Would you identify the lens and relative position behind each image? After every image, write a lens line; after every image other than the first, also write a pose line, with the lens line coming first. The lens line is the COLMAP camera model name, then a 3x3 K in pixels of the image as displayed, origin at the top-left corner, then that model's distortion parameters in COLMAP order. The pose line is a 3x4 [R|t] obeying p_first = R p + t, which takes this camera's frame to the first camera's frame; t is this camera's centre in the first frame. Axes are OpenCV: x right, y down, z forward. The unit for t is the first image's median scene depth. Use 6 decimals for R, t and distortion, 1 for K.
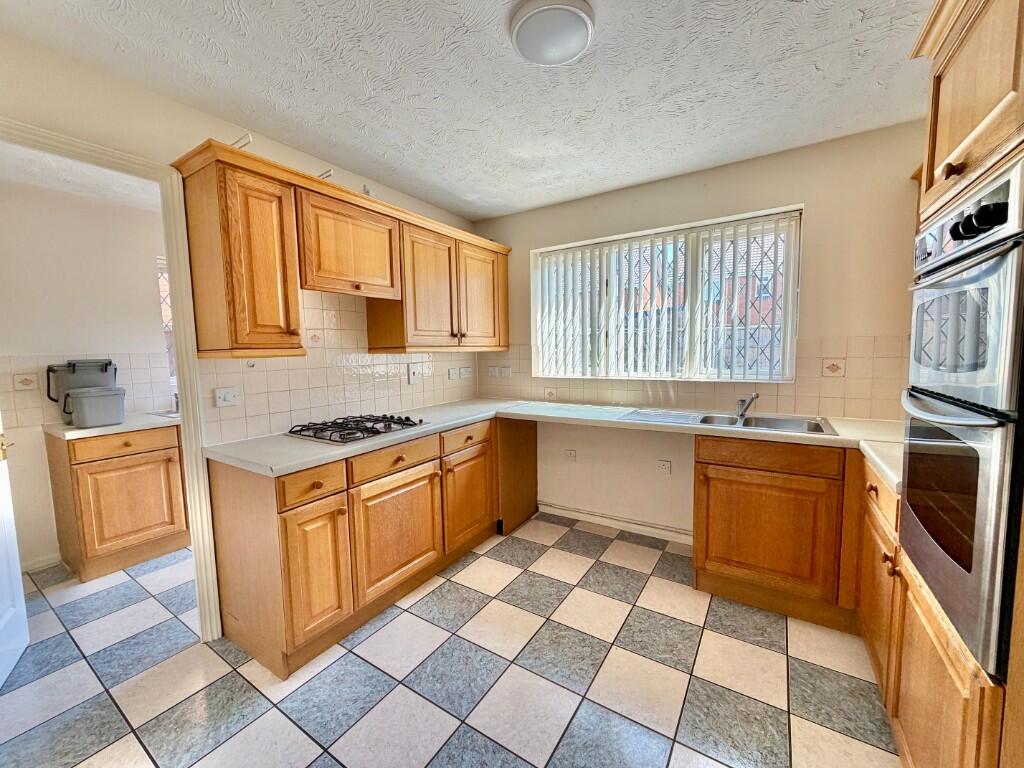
lens RADIAL K [[404.0, 0, 512.0], [0, 404.0, 384.0], [0, 0, 1]] dist [-0.000500, 0.000027]
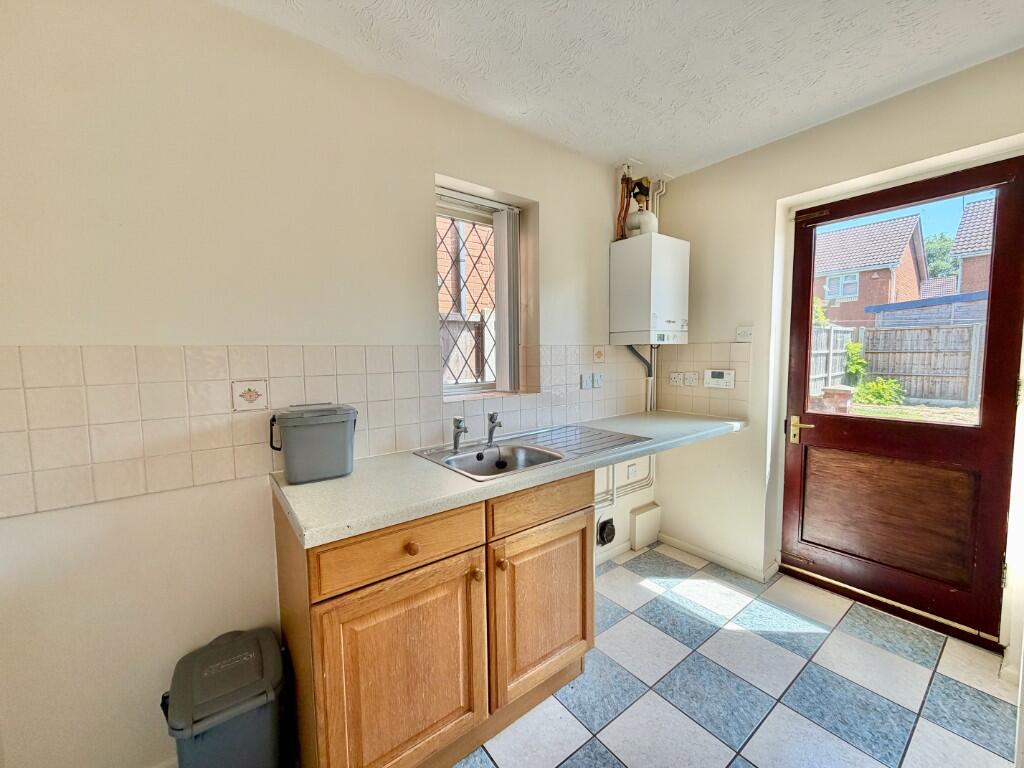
lens RADIAL K [[404.0, 0, 512.0], [0, 404.0, 384.0], [0, 0, 1]] dist [-0.000500, 0.000027]
pose [[0.938849, 0.029232, -0.343087, -0.709081], [-0.033588, 0.999413, -0.006759, -0.030329], [0.342688, 0.017869, 0.939279, 0.628552]]
